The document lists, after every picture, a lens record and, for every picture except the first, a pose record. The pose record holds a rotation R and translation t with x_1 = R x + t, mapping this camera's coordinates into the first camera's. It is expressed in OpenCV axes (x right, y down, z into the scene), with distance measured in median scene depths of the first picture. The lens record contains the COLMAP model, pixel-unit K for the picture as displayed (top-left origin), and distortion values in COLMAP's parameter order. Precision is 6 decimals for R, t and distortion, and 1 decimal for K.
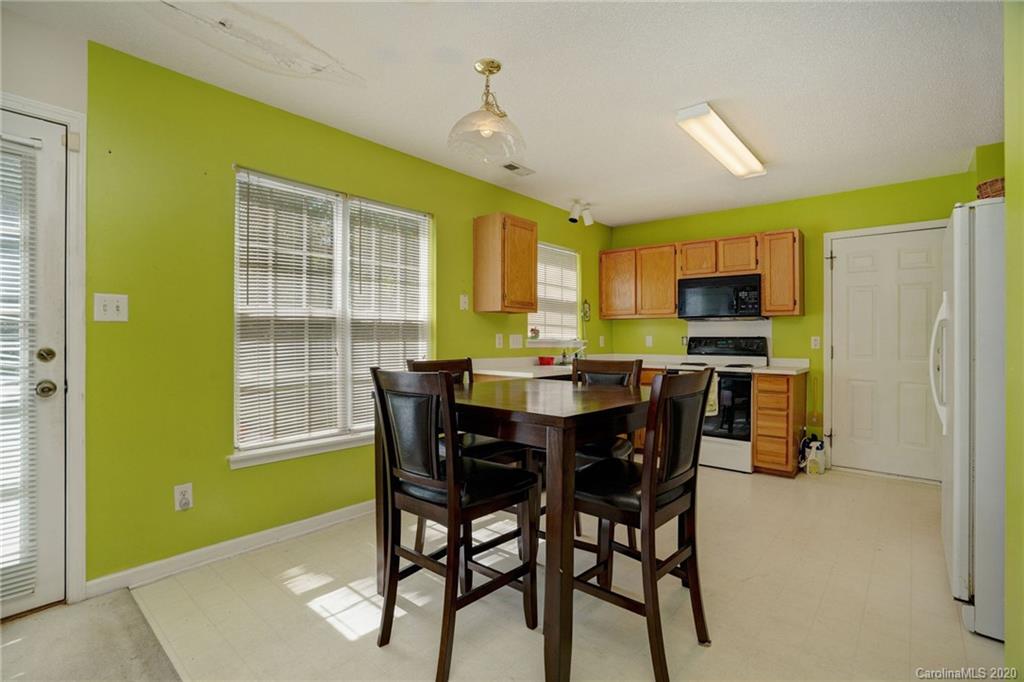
lens RADIAL K [[482.8, 0, 503.3], [0, 482.8, 340.6], [0, 0, 1]] dist [-0.060775, 0.027373]
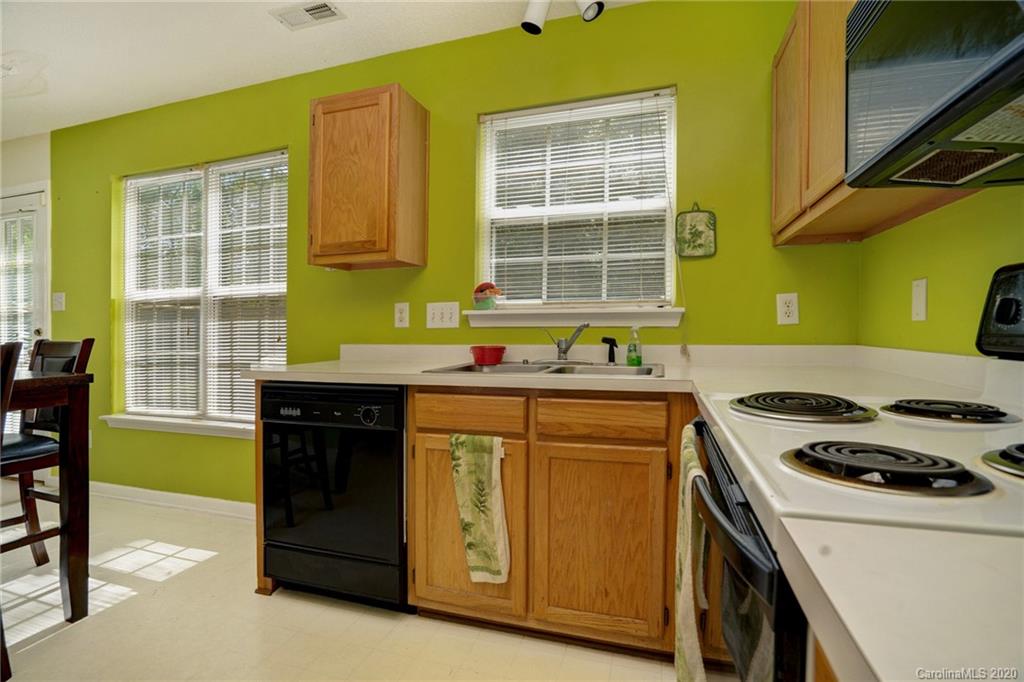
lens RADIAL K [[474.5, 0, 511.0], [0, 474.5, 340.3], [0, 0, 1]] dist [-0.060749, 0.021463]
pose [[0.412860, 0.000315, -0.910794, 0.863671], [0.006080, 0.999977, 0.003102, 0.044873], [0.910774, -0.006819, 0.412848, 1.359658]]
